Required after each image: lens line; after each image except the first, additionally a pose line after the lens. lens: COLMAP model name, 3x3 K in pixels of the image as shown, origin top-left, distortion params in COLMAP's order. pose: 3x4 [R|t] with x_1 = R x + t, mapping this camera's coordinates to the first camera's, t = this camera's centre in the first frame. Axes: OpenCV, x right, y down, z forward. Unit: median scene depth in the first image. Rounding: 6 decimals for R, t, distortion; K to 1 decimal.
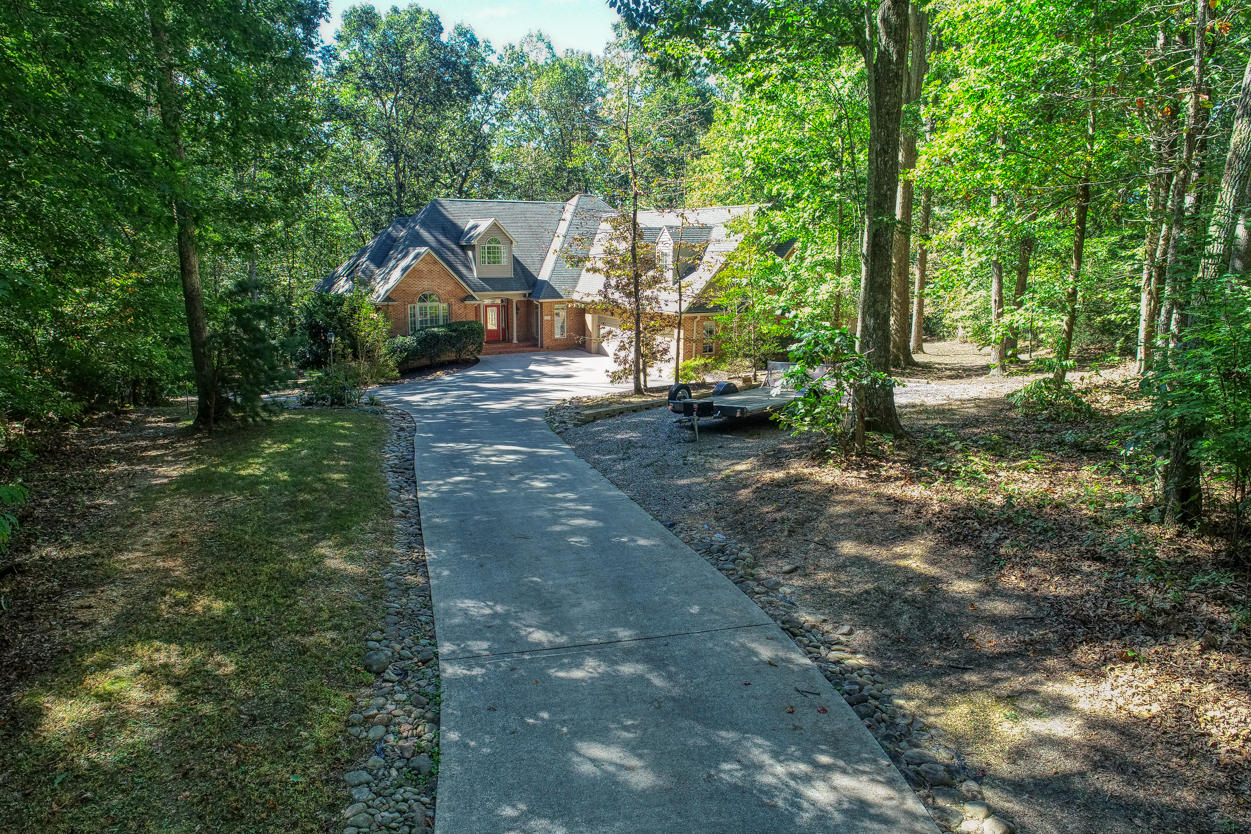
lens RADIAL K [[838.2, 0, 625.5], [0, 838.2, 417.0], [0, 0, 1]] dist [-0.004764, -0.002947]
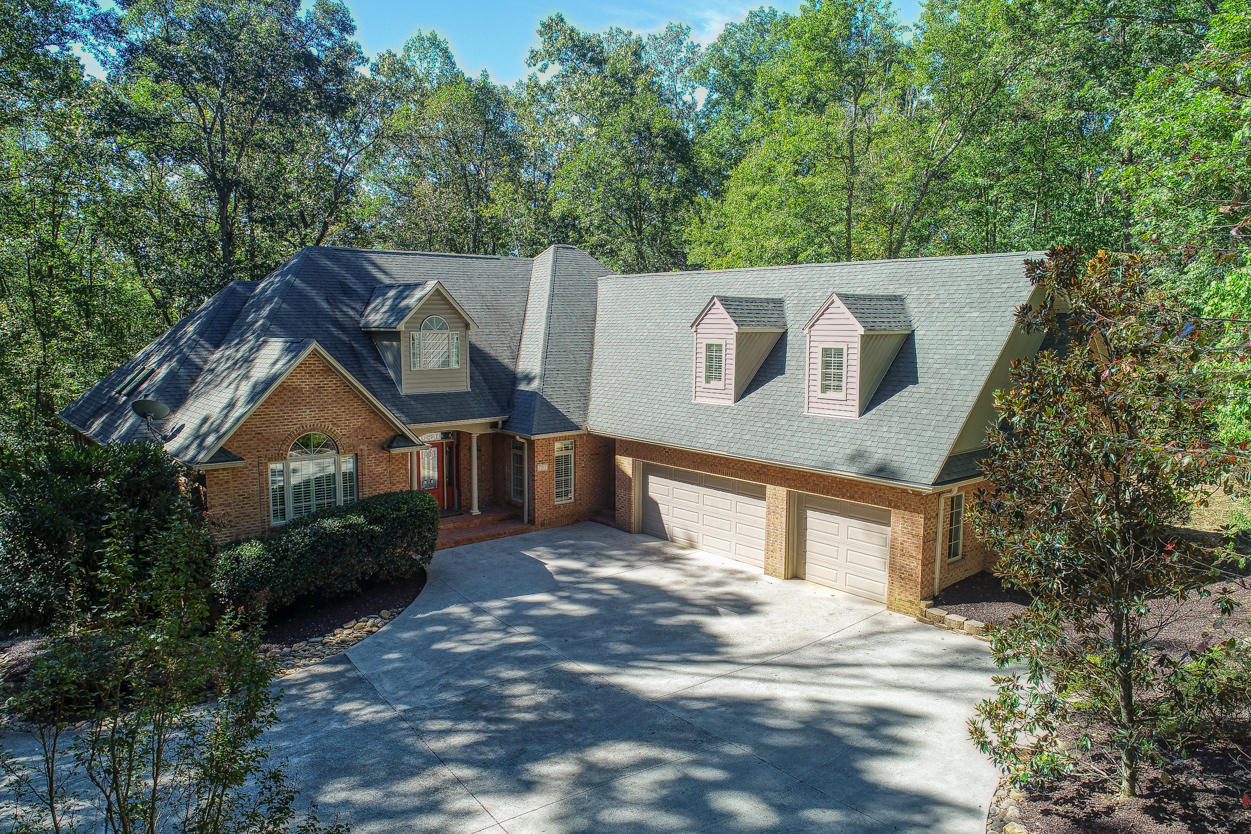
lens RADIAL K [[838.2, 0, 625.5], [0, 838.2, 417.0], [0, 0, 1]] dist [-0.004764, -0.002947]
pose [[0.980337, -0.025019, 0.195738, -0.140738], [0.042397, 0.995470, -0.085103, -0.100311], [-0.192722, 0.091728, 0.976957, 0.462347]]
